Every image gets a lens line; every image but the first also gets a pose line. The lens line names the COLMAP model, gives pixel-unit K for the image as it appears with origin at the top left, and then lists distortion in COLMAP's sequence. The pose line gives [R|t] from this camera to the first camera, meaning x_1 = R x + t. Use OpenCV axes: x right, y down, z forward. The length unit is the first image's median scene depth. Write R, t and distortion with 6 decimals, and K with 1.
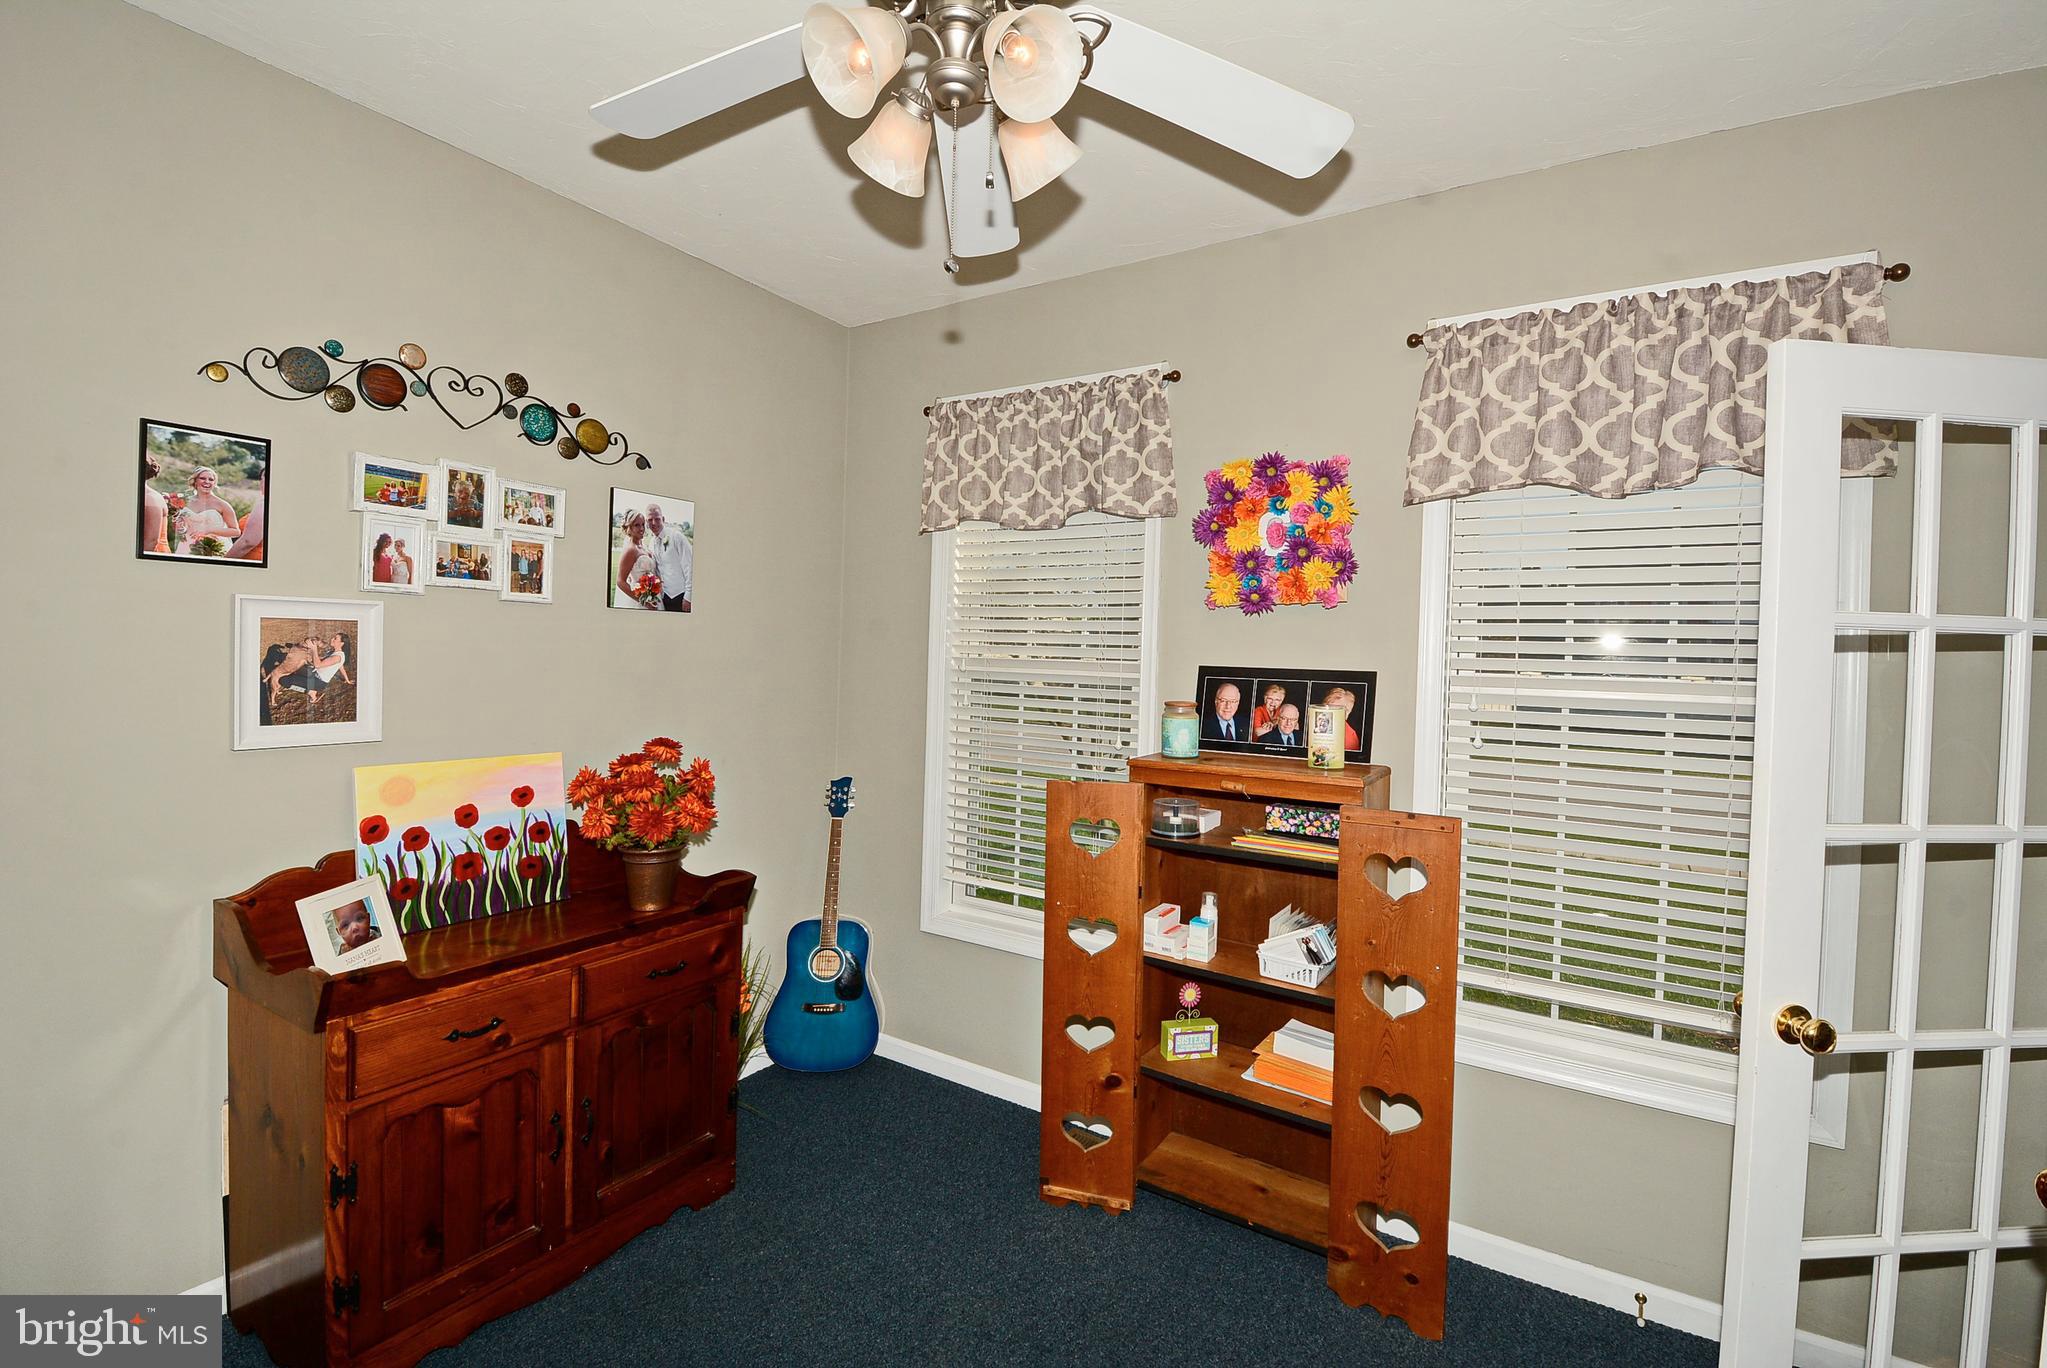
lens RADIAL K [[903.3, 0, 1025.2], [0, 903.3, 670.0], [0, 0, 1]] dist [0.011204, -0.020058]
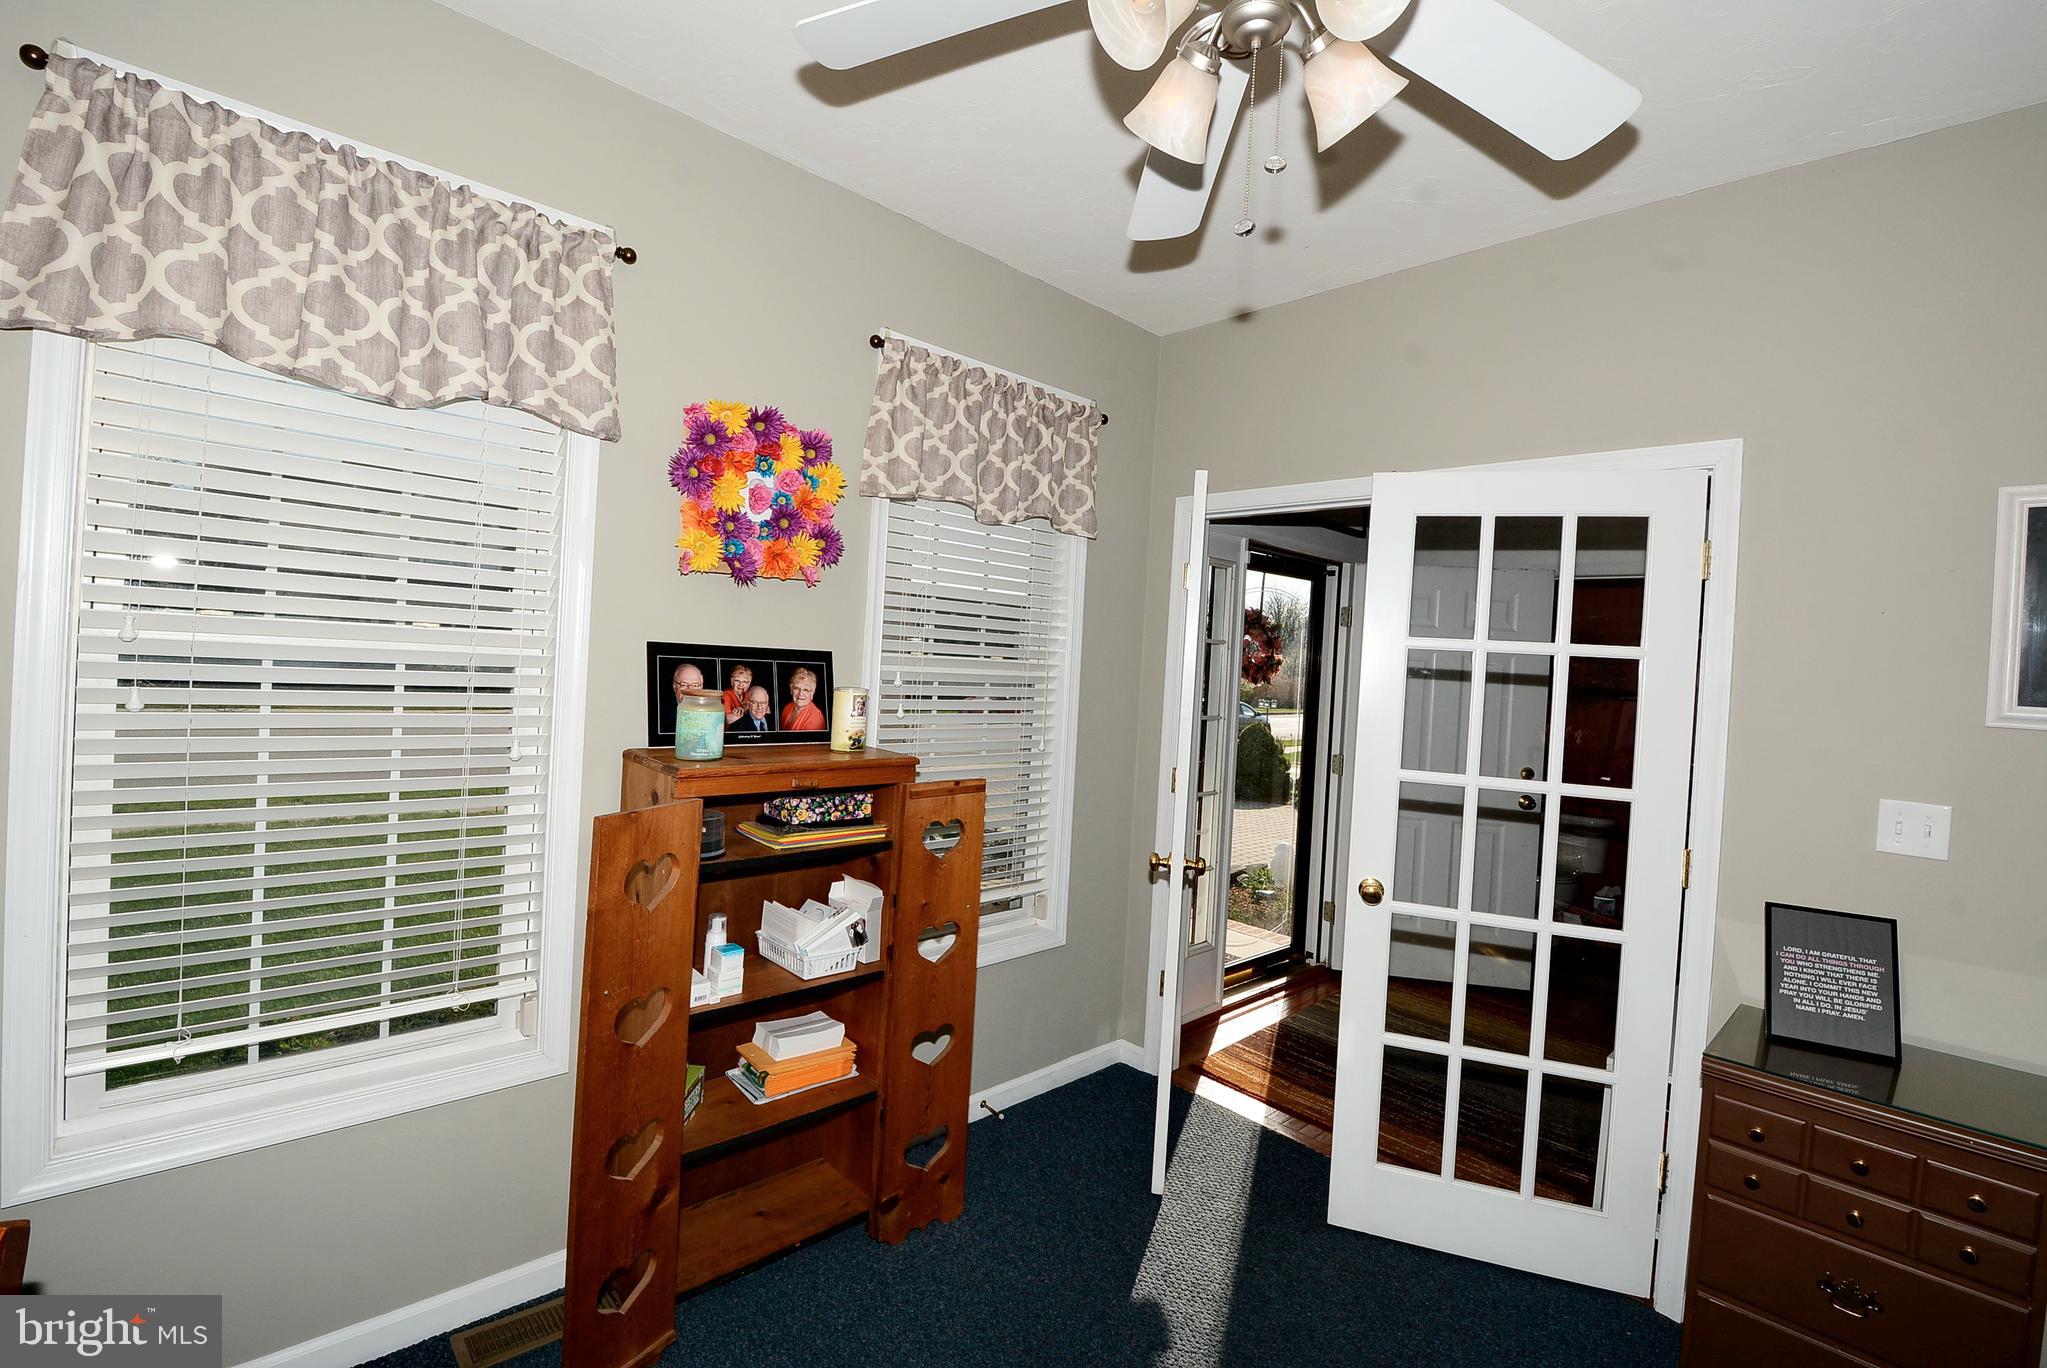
lens RADIAL K [[896.7, 0, 1026.7], [0, 896.7, 674.5], [0, 0, 1]] dist [-0.000403, -0.005049]
pose [[0.243932, -0.031009, 0.969296, -0.531798], [-0.032098, 0.998683, 0.040027, -0.019842], [-0.969261, -0.040876, 0.242616, 0.528258]]
